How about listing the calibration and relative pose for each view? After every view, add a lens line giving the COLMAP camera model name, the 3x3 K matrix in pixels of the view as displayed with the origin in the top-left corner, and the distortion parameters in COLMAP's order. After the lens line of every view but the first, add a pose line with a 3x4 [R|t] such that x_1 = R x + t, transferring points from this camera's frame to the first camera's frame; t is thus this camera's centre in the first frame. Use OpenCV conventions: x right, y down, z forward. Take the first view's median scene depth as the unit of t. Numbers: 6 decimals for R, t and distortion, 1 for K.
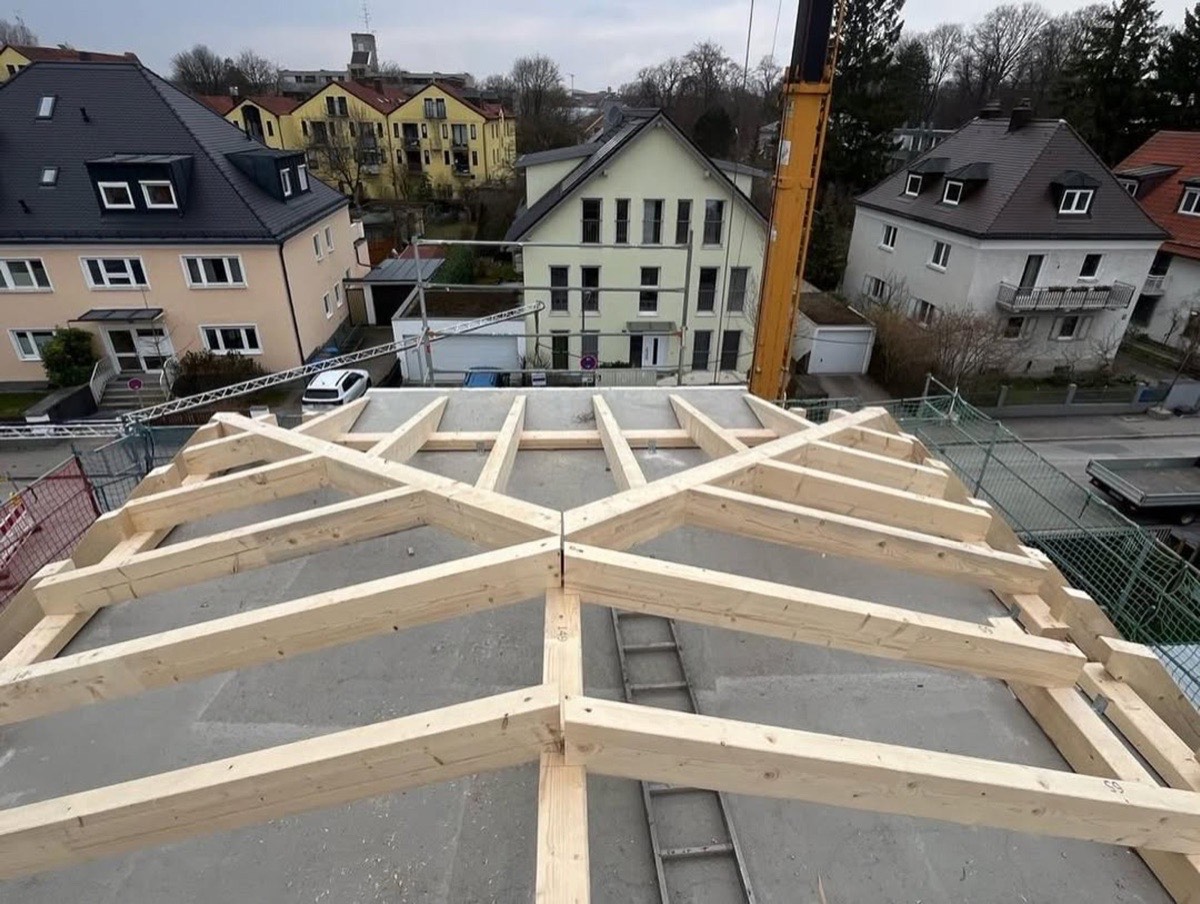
lens RADIAL K [[652.6, 0, 600.0], [0, 652.6, 452.0], [0, 0, 1]] dist [-0.002195, -0.000440]
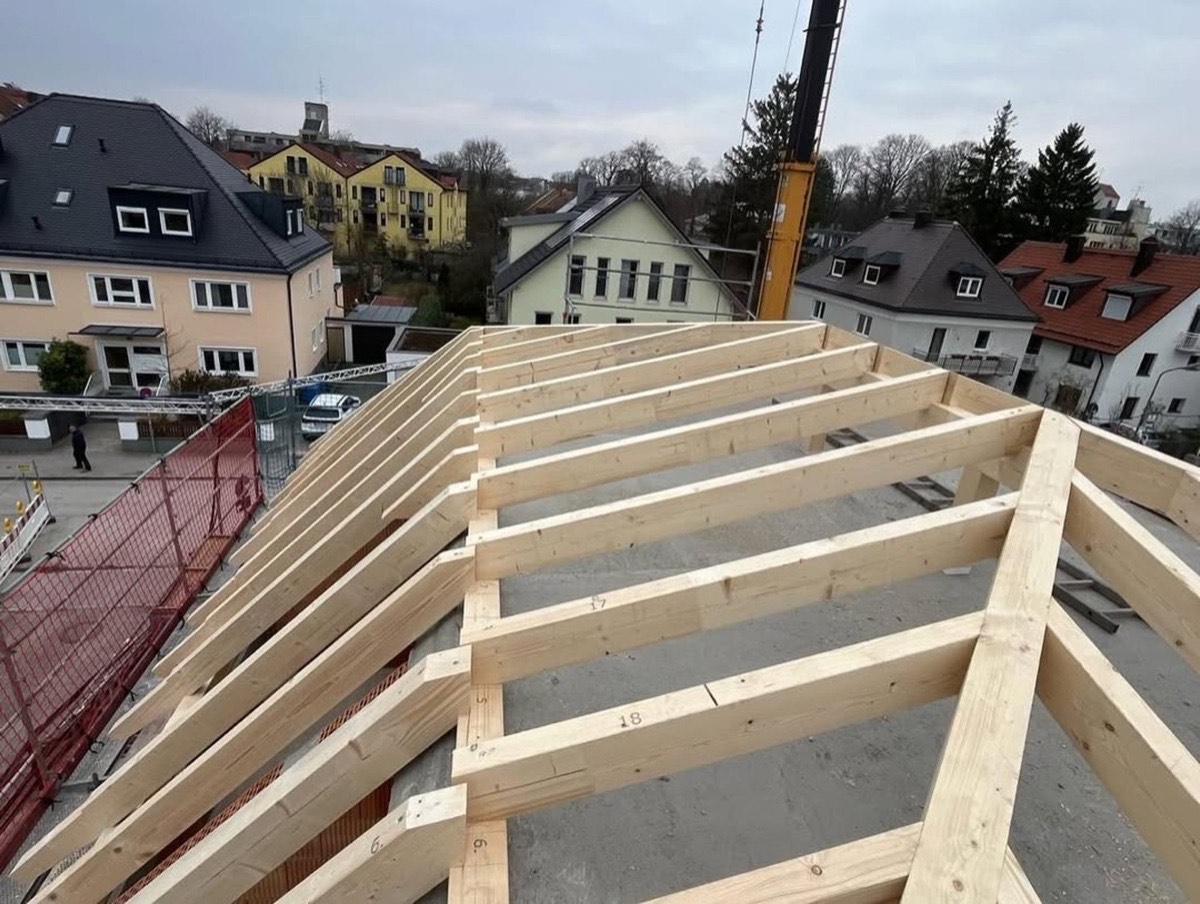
lens RADIAL K [[652.6, 0, 600.0], [0, 652.6, 452.0], [0, 0, 1]] dist [-0.002195, -0.000440]
pose [[0.991984, 0.033233, 0.121914, -0.076489], [-0.019467, 0.993470, -0.112419, 0.059977], [-0.124853, 0.109144, 0.986154, -0.067485]]
